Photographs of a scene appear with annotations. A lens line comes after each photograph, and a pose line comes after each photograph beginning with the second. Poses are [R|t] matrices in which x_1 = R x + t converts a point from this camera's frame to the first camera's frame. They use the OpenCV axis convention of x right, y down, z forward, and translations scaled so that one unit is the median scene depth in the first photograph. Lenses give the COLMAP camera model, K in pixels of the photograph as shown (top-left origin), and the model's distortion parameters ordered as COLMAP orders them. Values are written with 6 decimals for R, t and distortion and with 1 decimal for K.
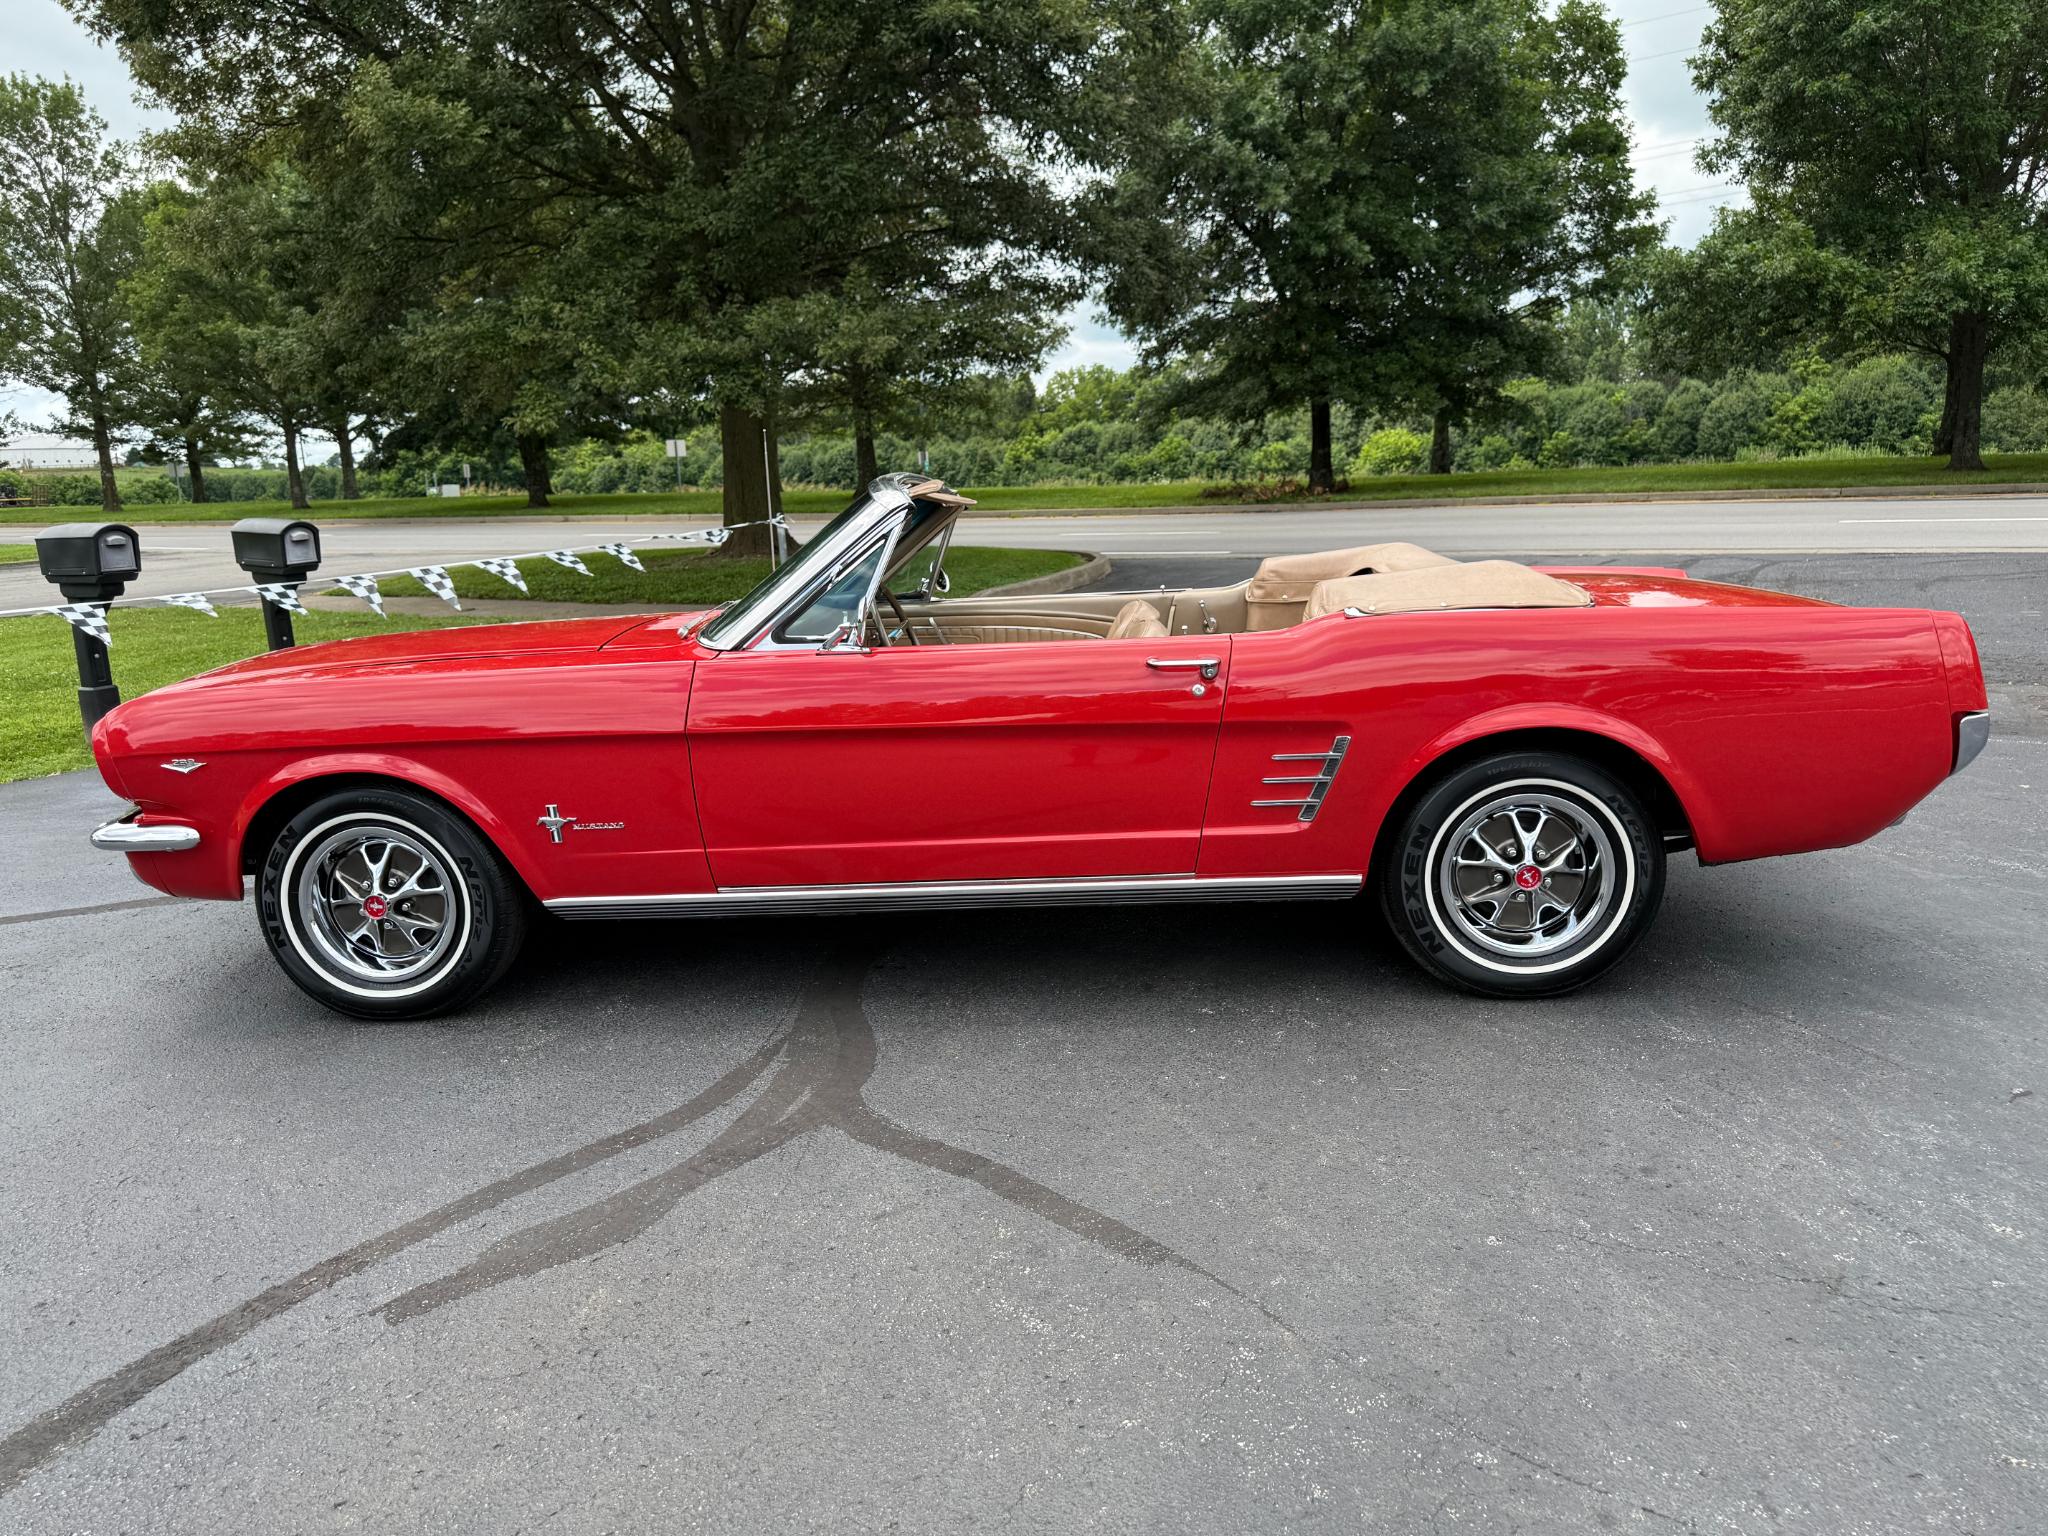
lens RADIAL K [[1494.4, 0, 1033.6], [0, 1494.4, 773.7], [0, 0, 1]] dist [0.009136, -0.010484]
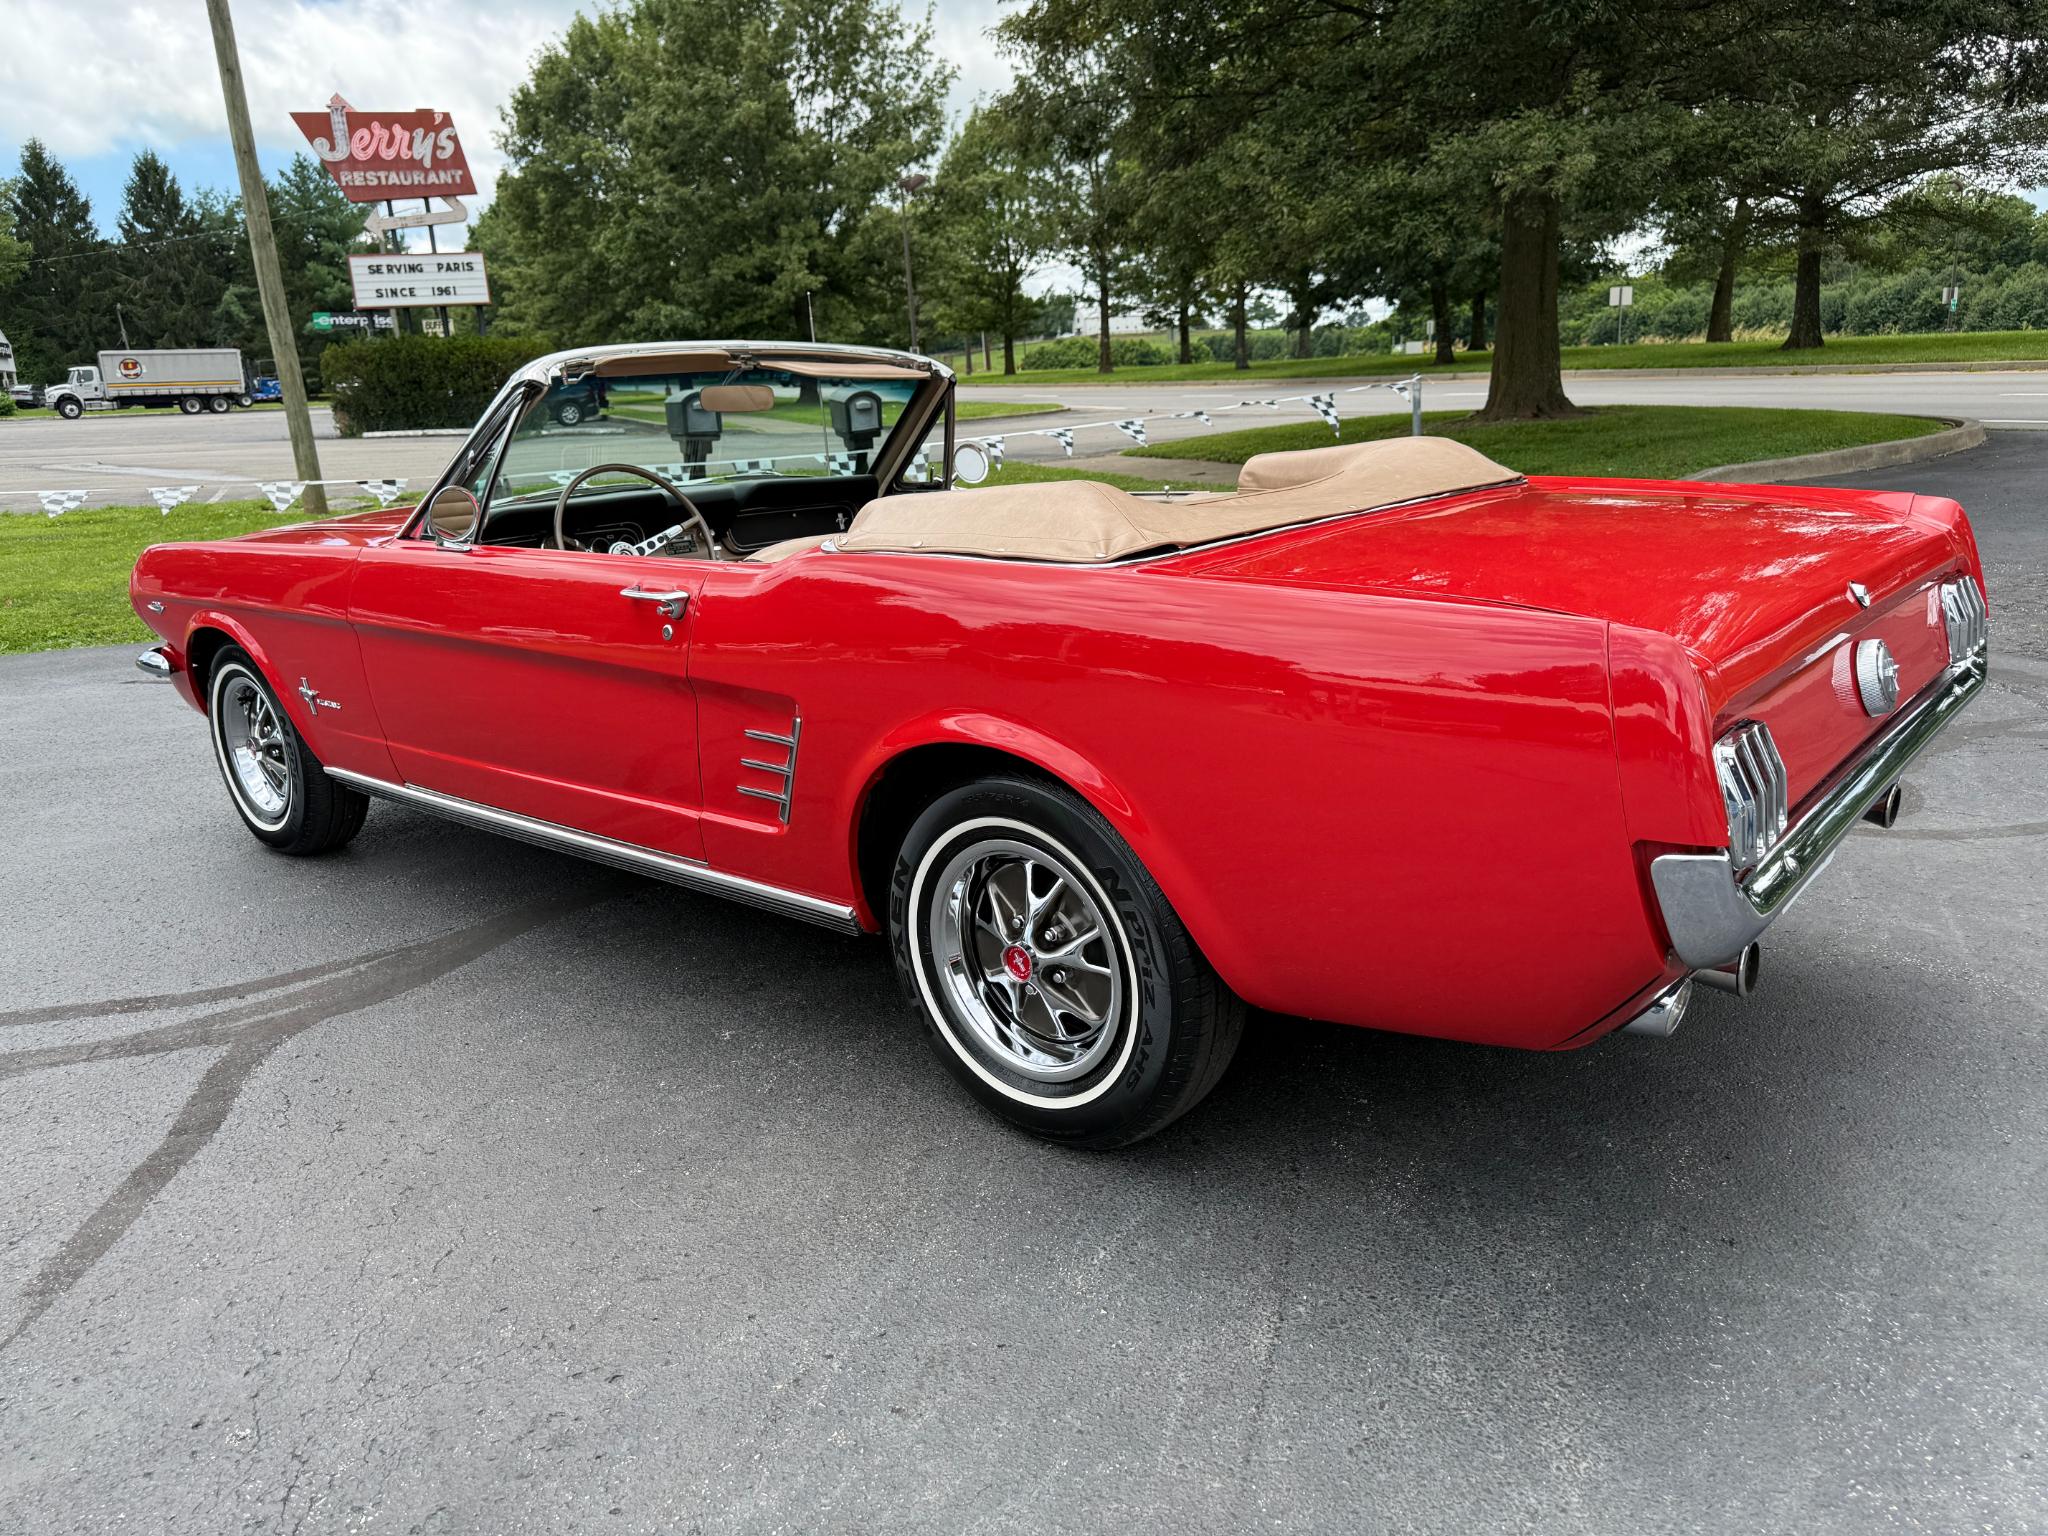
lens RADIAL K [[1494.4, 0, 1033.6], [0, 1494.4, 773.7], [0, 0, 1]] dist [0.009136, -0.010484]
pose [[0.805207, 0.148167, -0.574185, 0.079908], [-0.094345, 0.987957, 0.122635, -0.010616], [0.585441, -0.044575, 0.809489, 0.054404]]
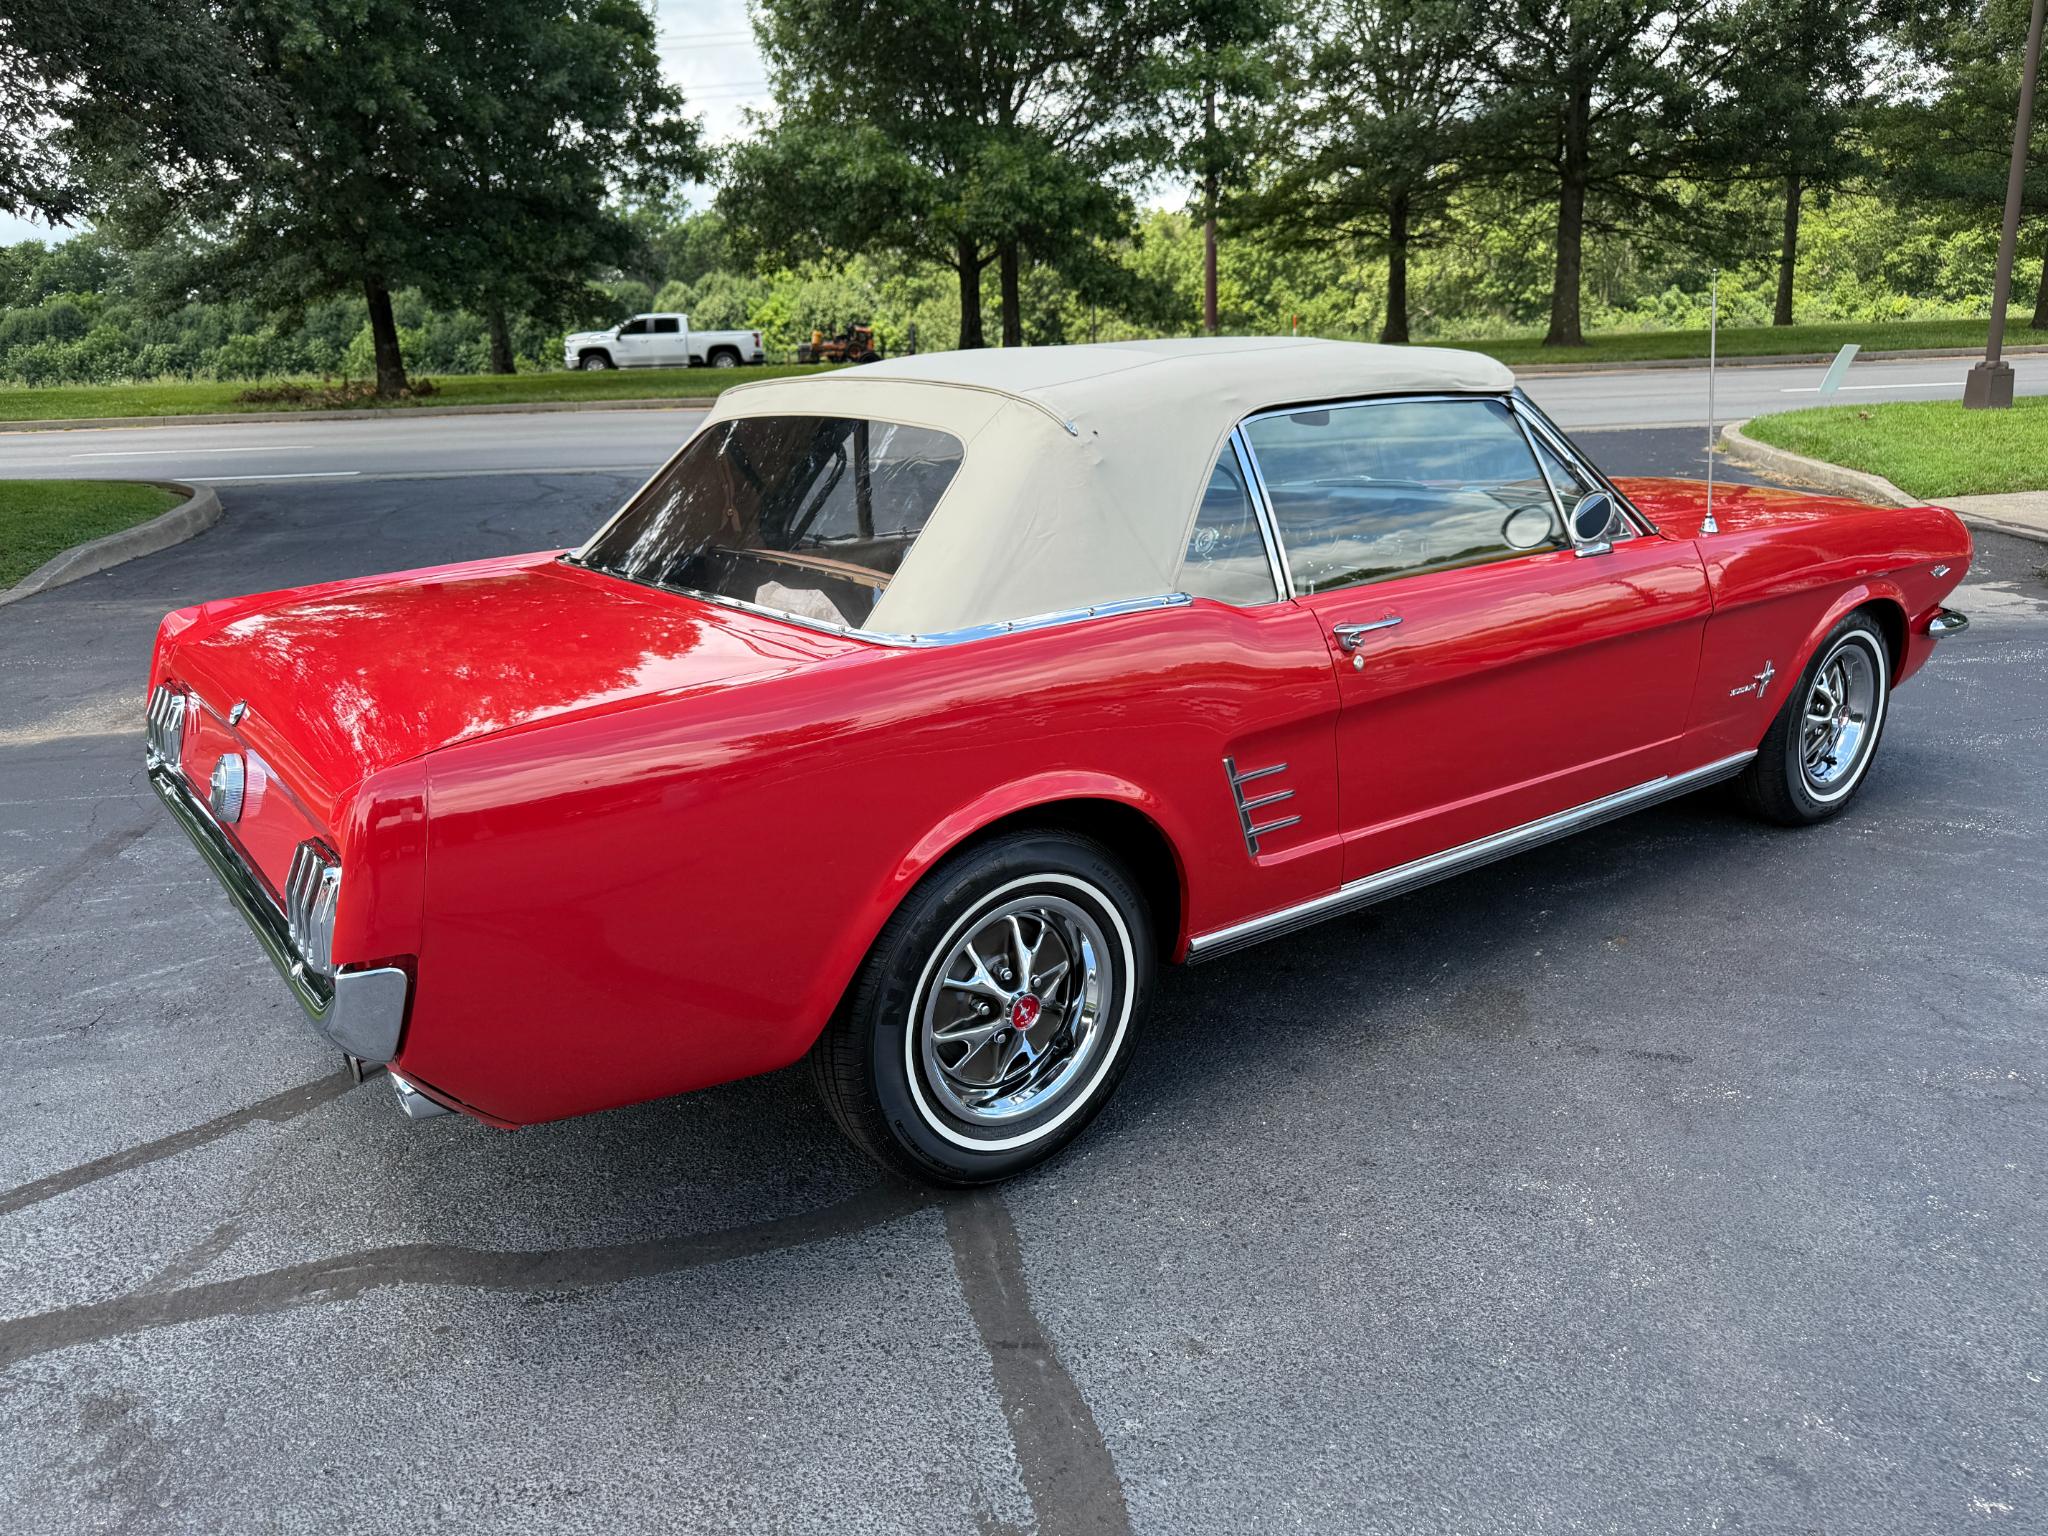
lens RADIAL K [[1492.3, 0, 1012.2], [0, 1492.3, 760.7], [0, 0, 1]] dist [0.014495, -0.020798]
pose [[0.807937, -0.146022, 0.570890, -0.044738], [0.113913, 0.989239, 0.091816, -0.019381], [-0.578153, -0.009149, 0.815877, 0.092476]]
